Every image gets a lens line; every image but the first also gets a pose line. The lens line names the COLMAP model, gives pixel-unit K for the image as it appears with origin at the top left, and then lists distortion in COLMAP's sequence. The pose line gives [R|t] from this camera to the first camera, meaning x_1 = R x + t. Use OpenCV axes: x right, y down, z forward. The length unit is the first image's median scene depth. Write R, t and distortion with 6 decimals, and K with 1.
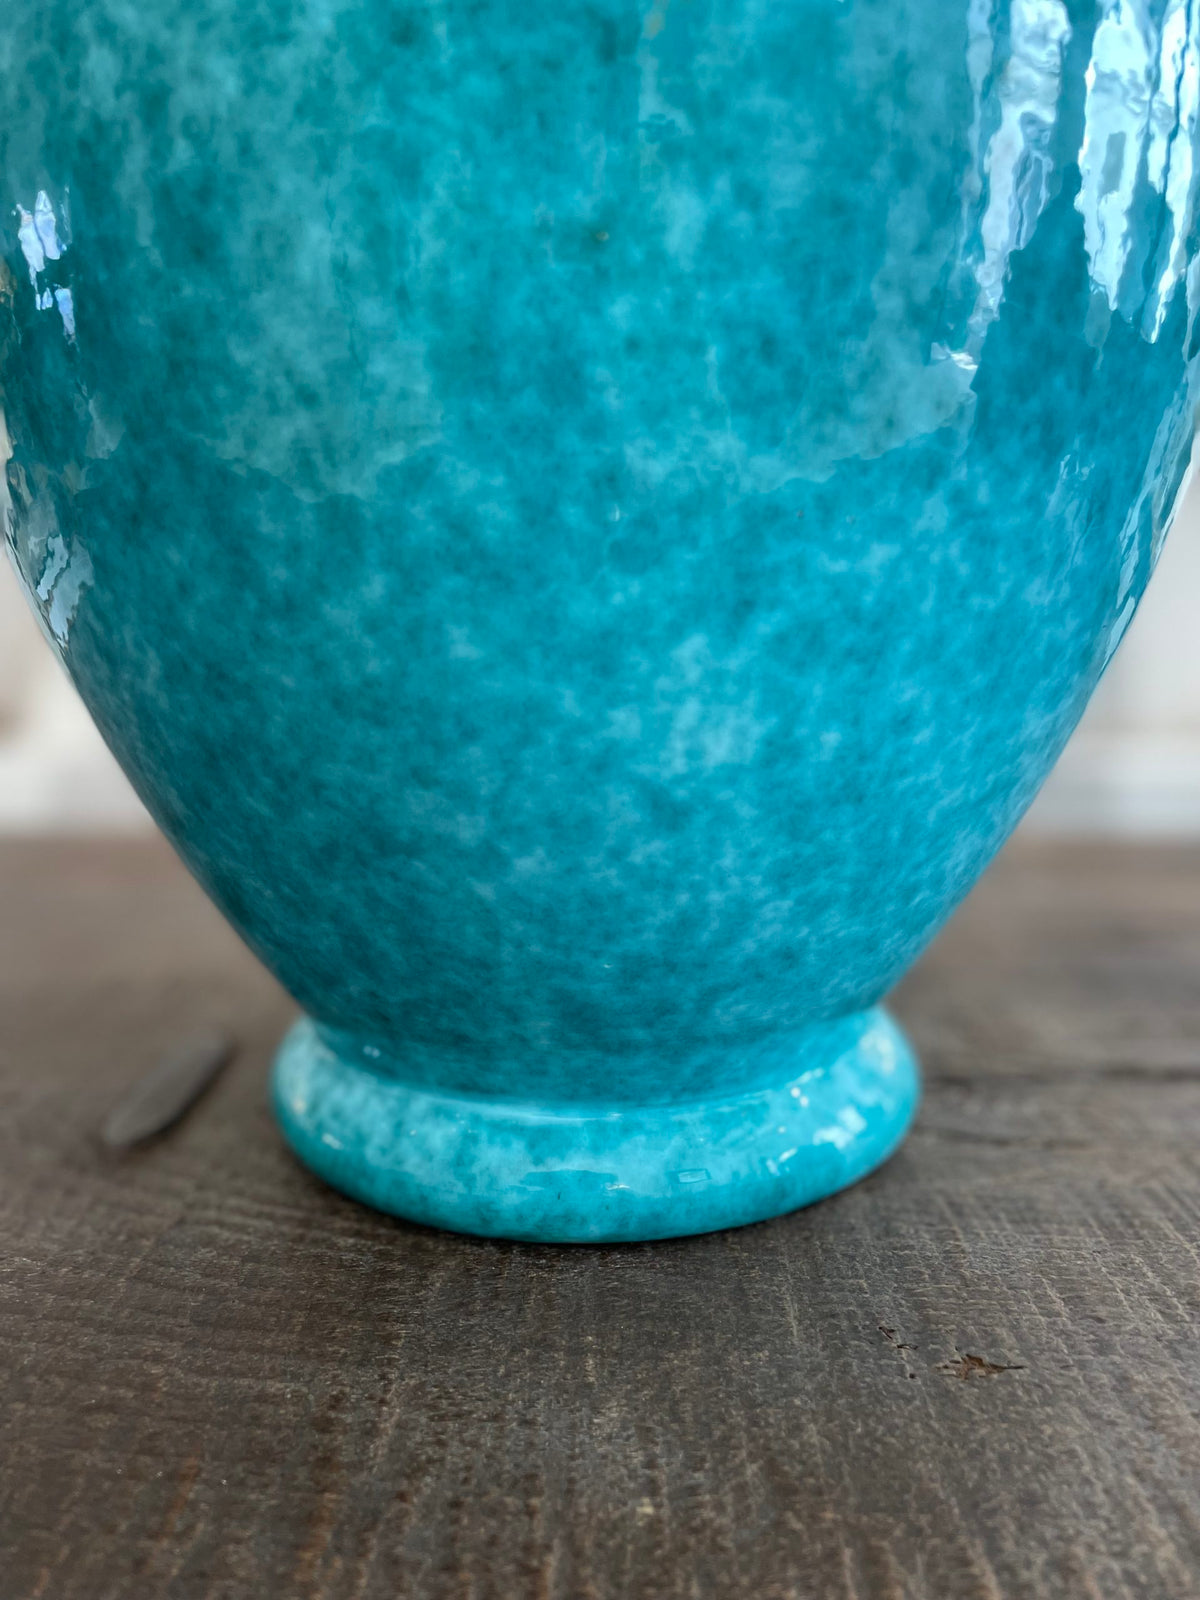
lens RADIAL K [[1188.1, 0, 600.0], [0, 1188.1, 800.0], [0, 0, 1]] dist [0.085394, -0.095498]
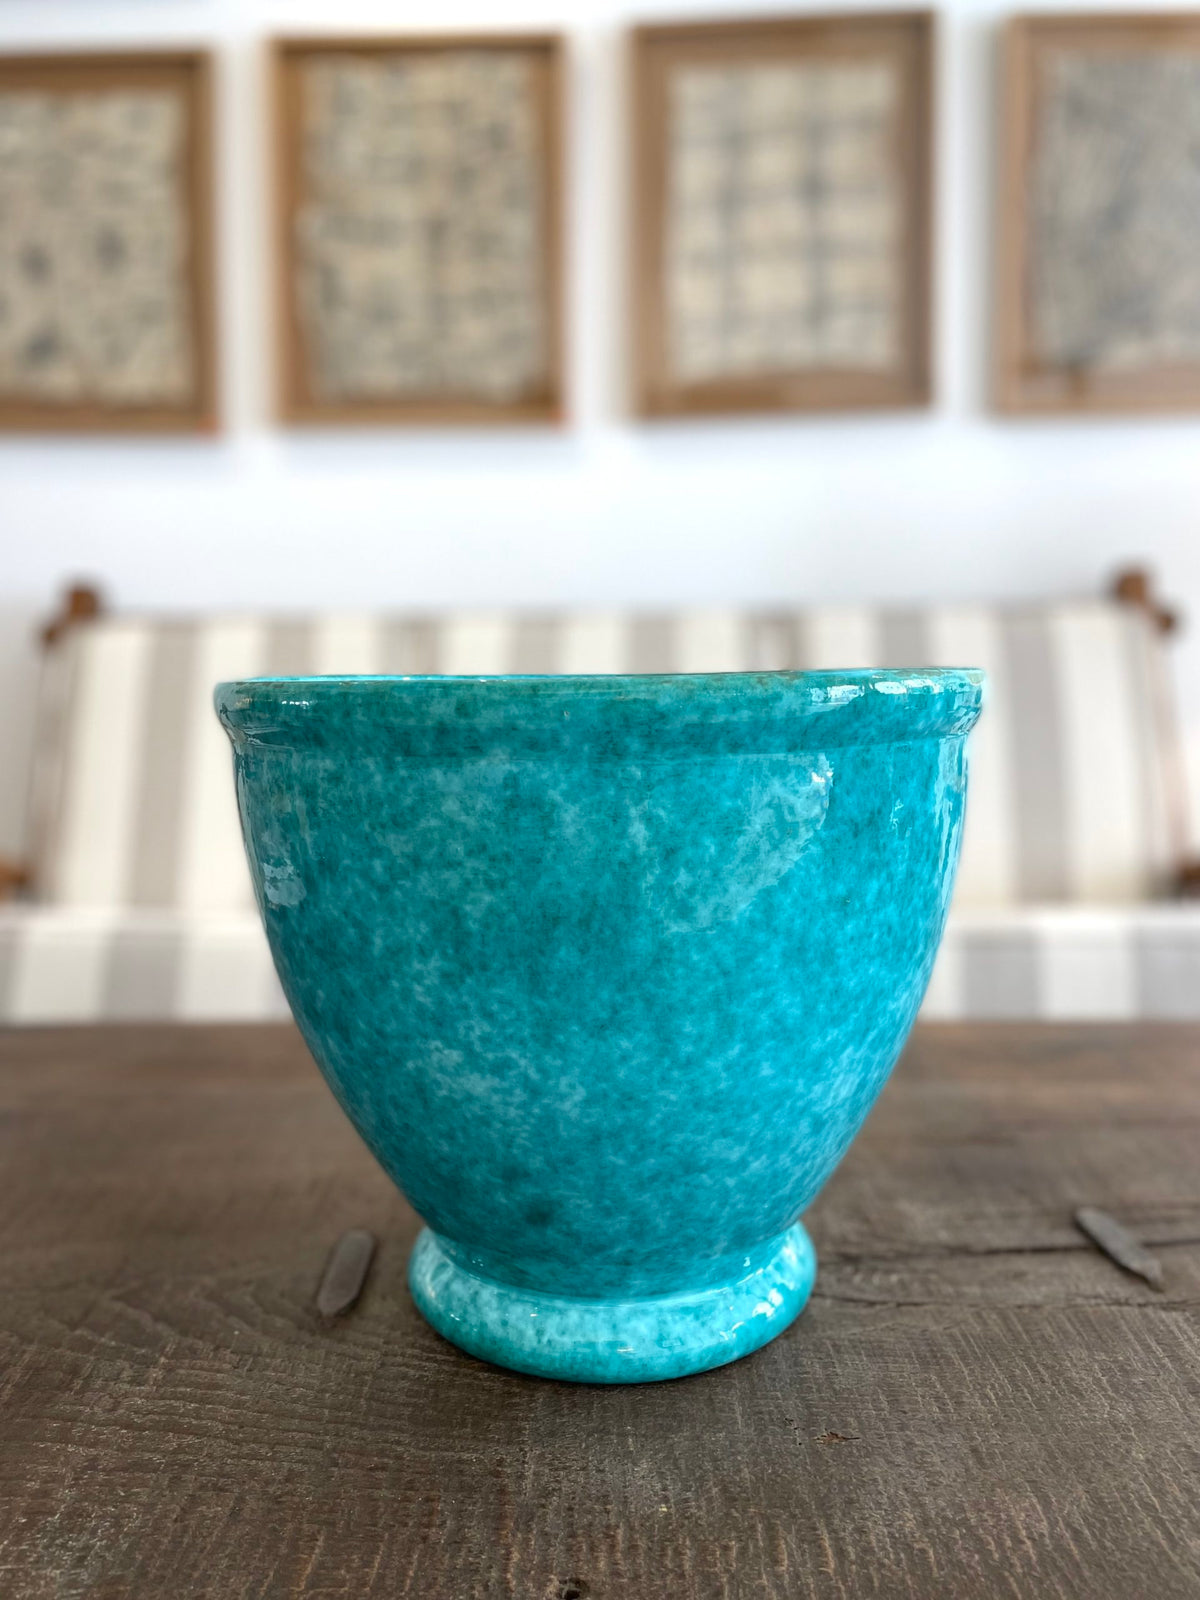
lens RADIAL K [[1261.4, 0, 600.0], [0, 1261.4, 800.0], [0, 0, 1]] dist [0.082307, -0.115373]
pose [[0.849381, -0.059550, 0.524409, -1.568177], [0.094615, 0.994698, -0.040292, -0.564240], [-0.519230, 0.083840, 0.850512, -0.803746]]
